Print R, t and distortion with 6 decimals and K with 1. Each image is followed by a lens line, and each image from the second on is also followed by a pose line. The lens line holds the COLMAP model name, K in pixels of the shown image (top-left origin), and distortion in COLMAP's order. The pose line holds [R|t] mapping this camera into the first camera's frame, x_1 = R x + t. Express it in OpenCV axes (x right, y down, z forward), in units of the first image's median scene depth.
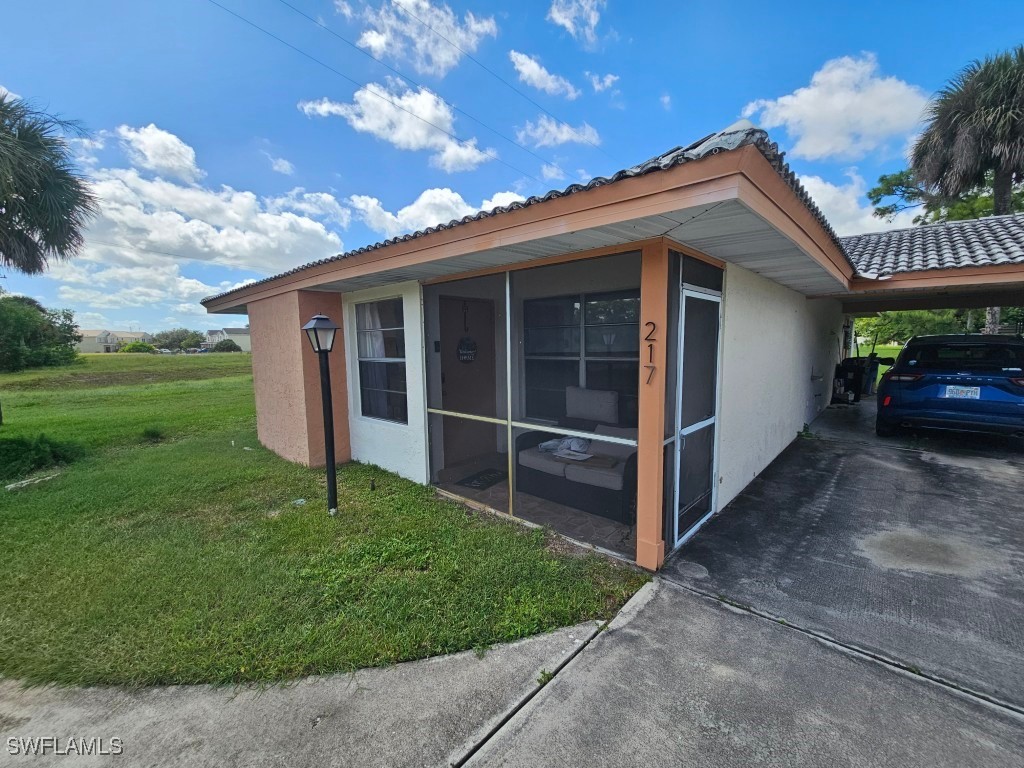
lens RADIAL K [[420.3, 0, 515.6], [0, 420.3, 385.1], [0, 0, 1]] dist [-0.000728, 0.000063]
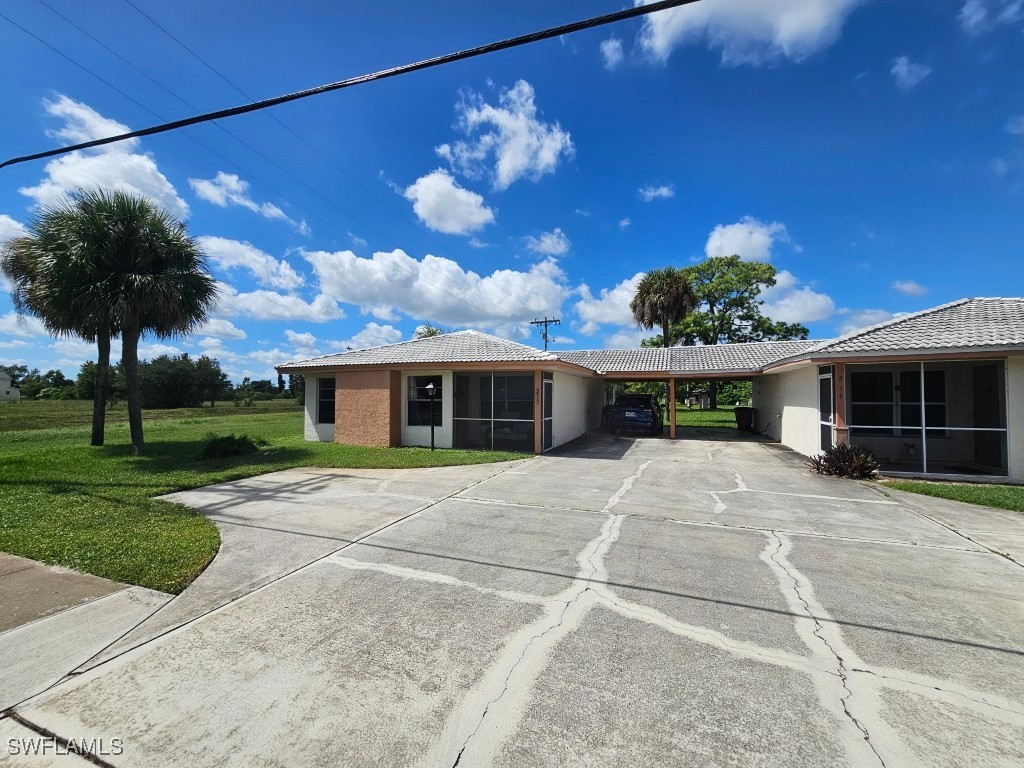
lens RADIAL K [[420.3, 0, 515.6], [0, 420.3, 385.1], [0, 0, 1]] dist [-0.000728, 0.000063]
pose [[0.929568, 0.023555, 0.367898, -0.782161], [0.024907, 0.991664, -0.126424, 0.182814], [-0.367809, 0.126683, 0.921232, -1.521135]]
